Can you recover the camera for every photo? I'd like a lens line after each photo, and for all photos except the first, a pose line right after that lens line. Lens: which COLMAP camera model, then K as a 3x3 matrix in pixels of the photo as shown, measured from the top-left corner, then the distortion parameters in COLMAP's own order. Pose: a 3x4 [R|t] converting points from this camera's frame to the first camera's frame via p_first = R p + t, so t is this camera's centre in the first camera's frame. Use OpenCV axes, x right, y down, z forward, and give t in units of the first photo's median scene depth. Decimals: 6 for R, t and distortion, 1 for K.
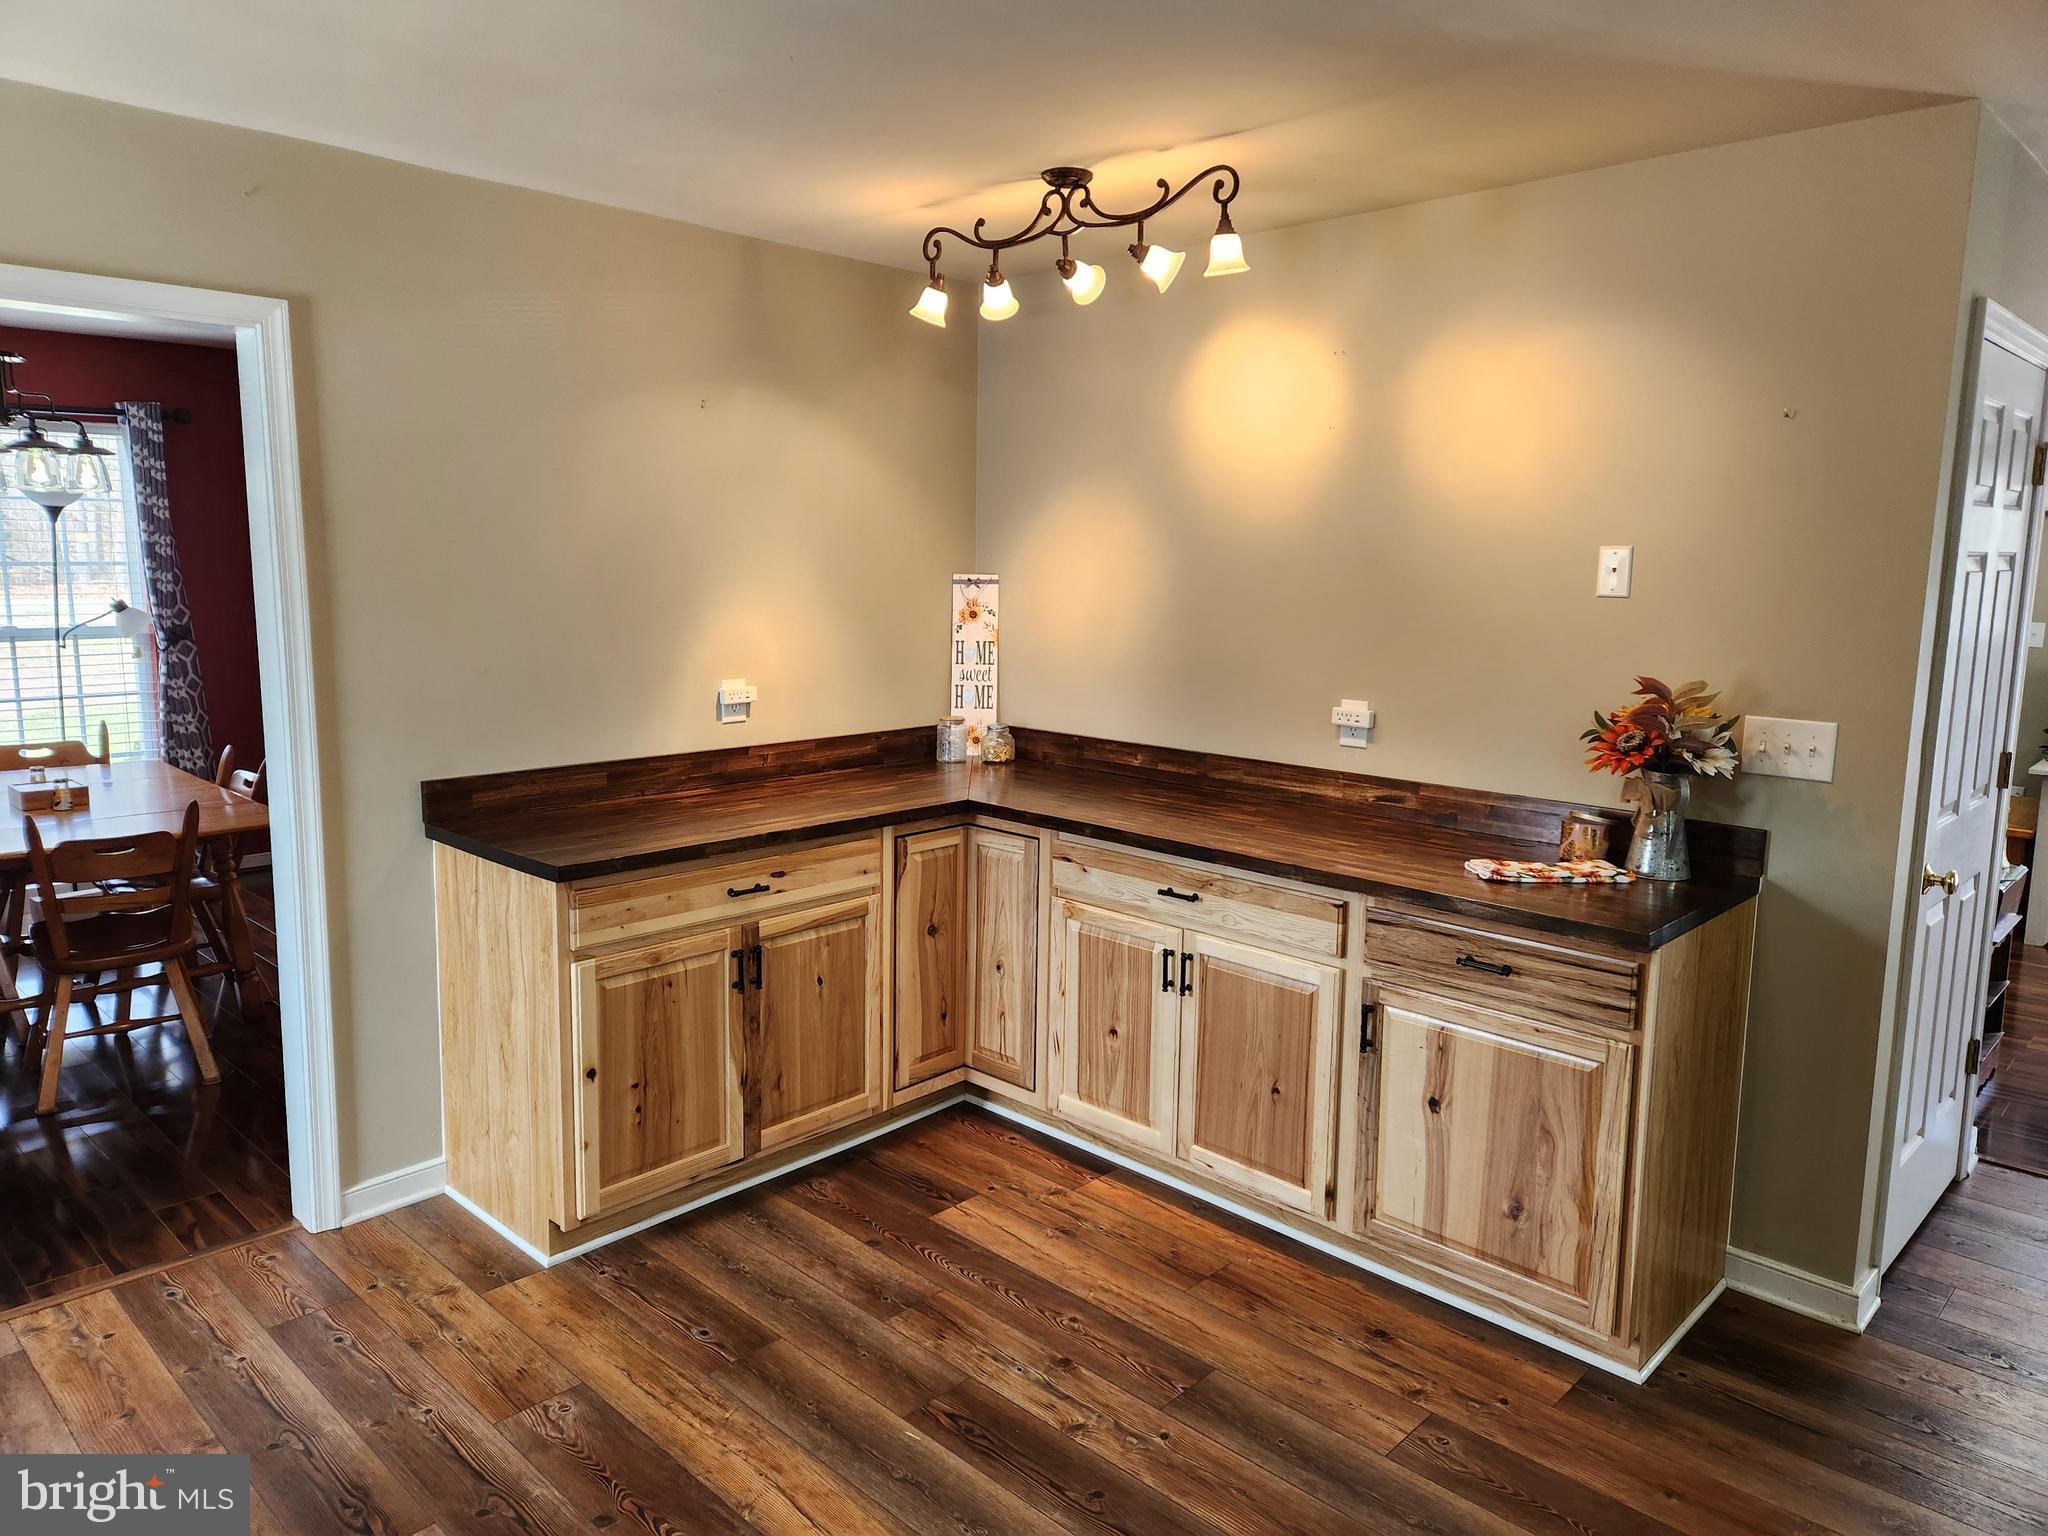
lens RADIAL K [[1369.1, 0, 1024.0], [0, 1369.1, 768.0], [0, 0, 1]] dist [0.116594, -0.096149]
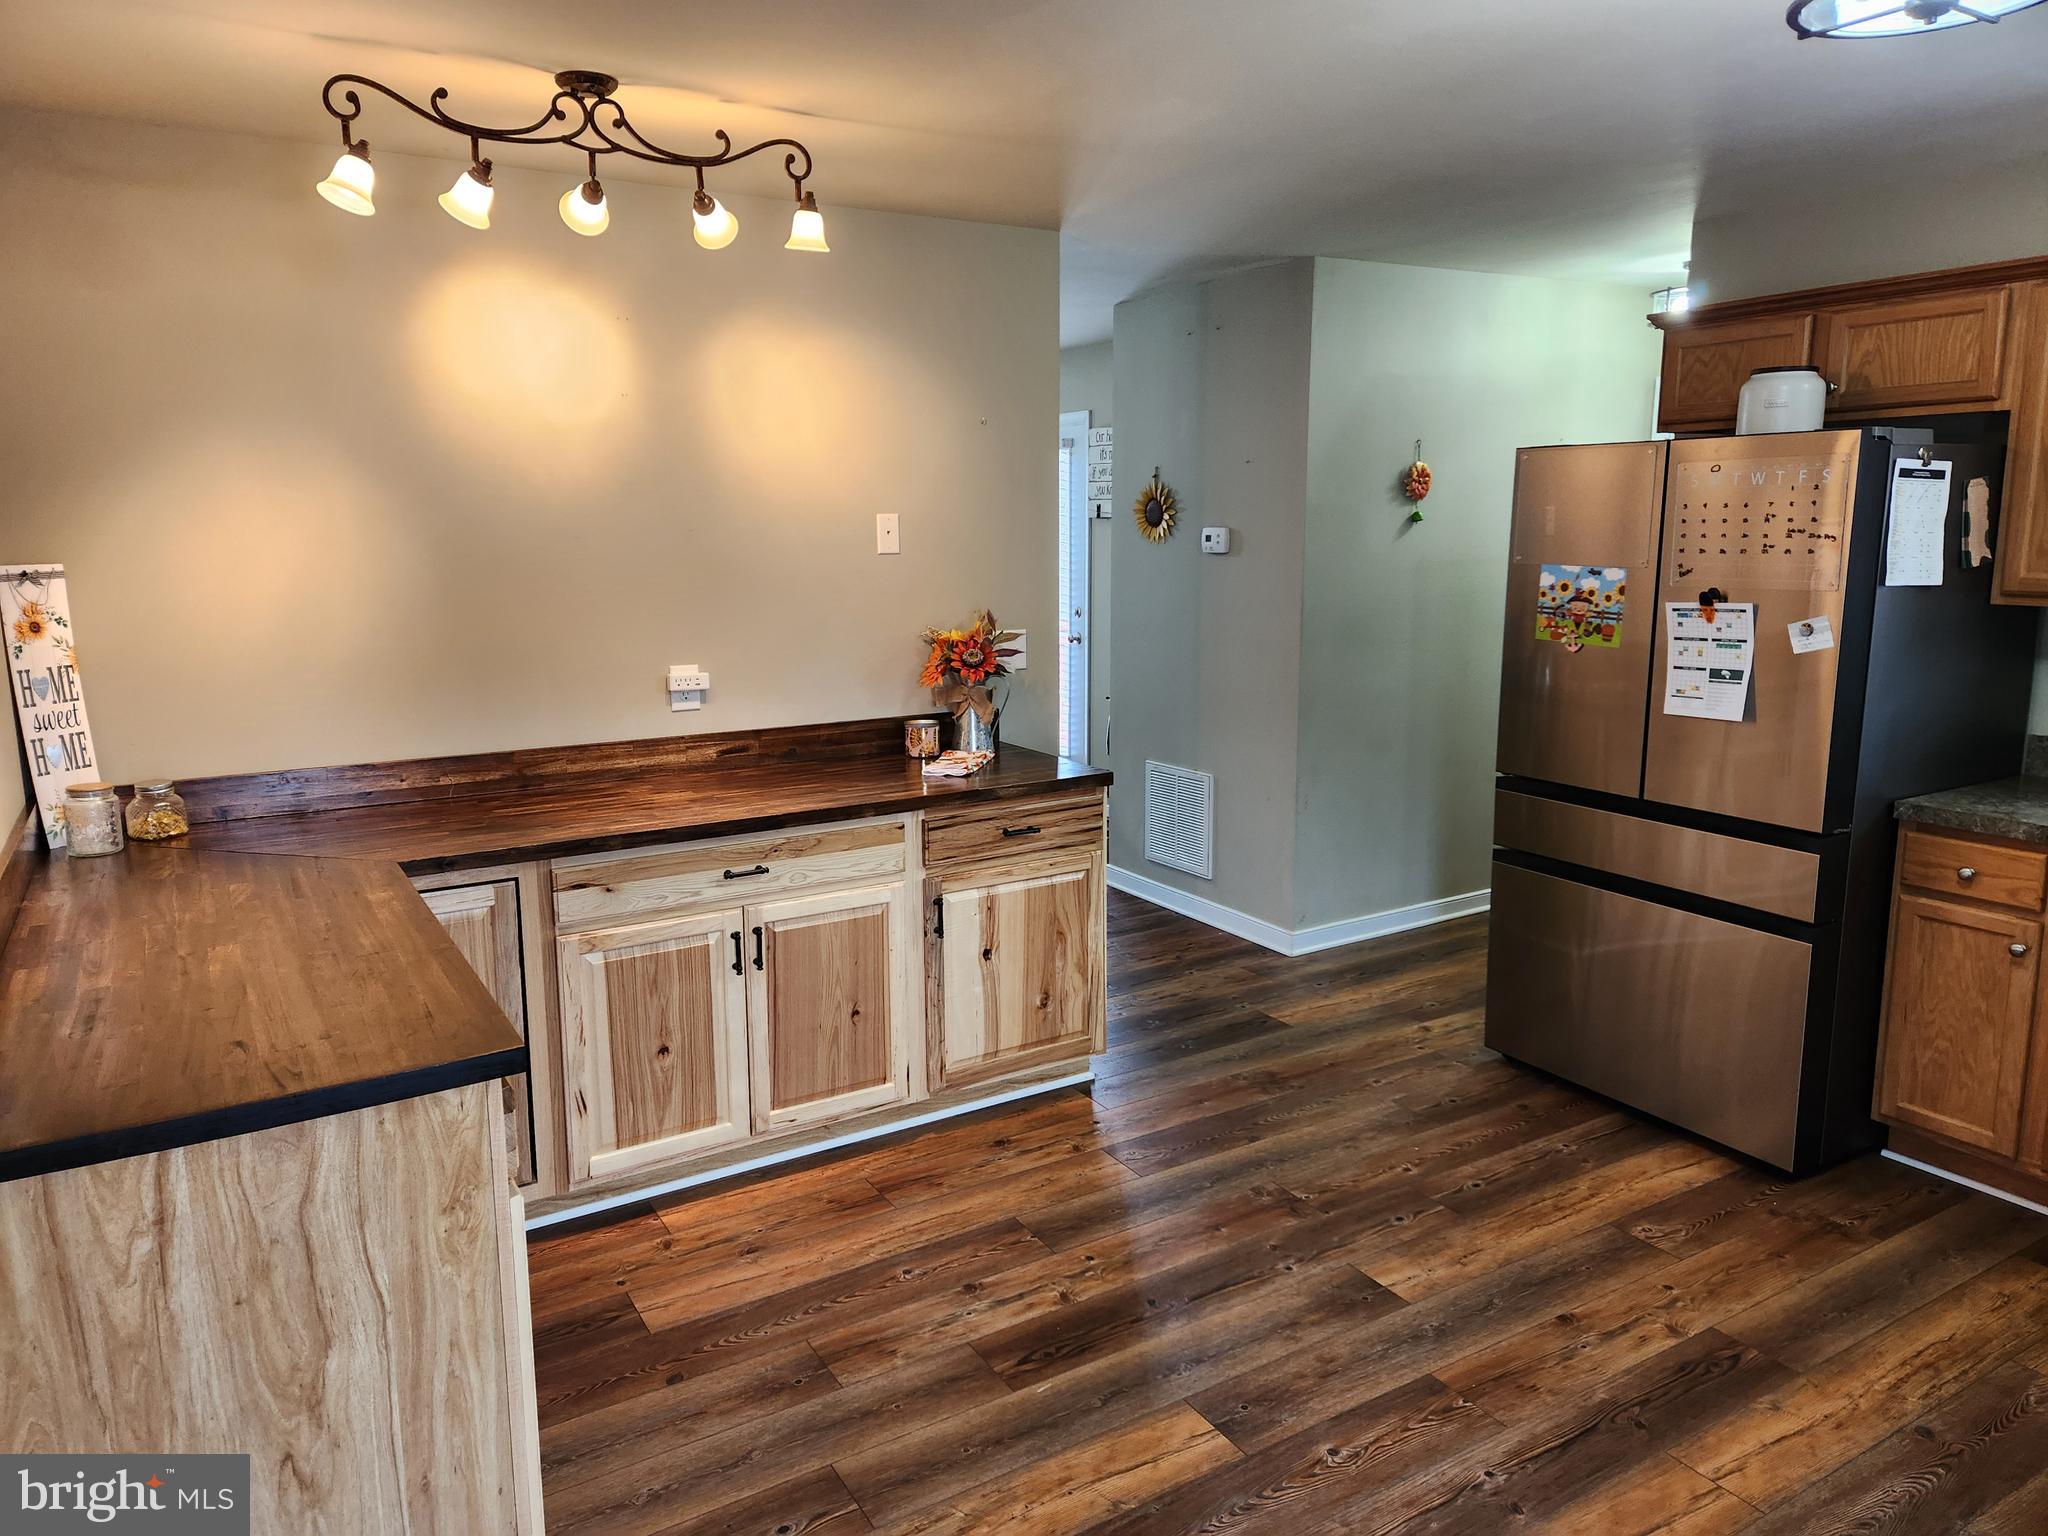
lens RADIAL K [[1342.2, 0, 1024.0], [0, 1342.2, 768.0], [0, 0, 1]] dist [0.105953, -0.057948]
pose [[0.271976, -0.194133, 0.942519, -0.753024], [0.169356, 0.973809, 0.151708, -0.096275], [-0.947284, 0.118360, 0.297730, 0.529411]]
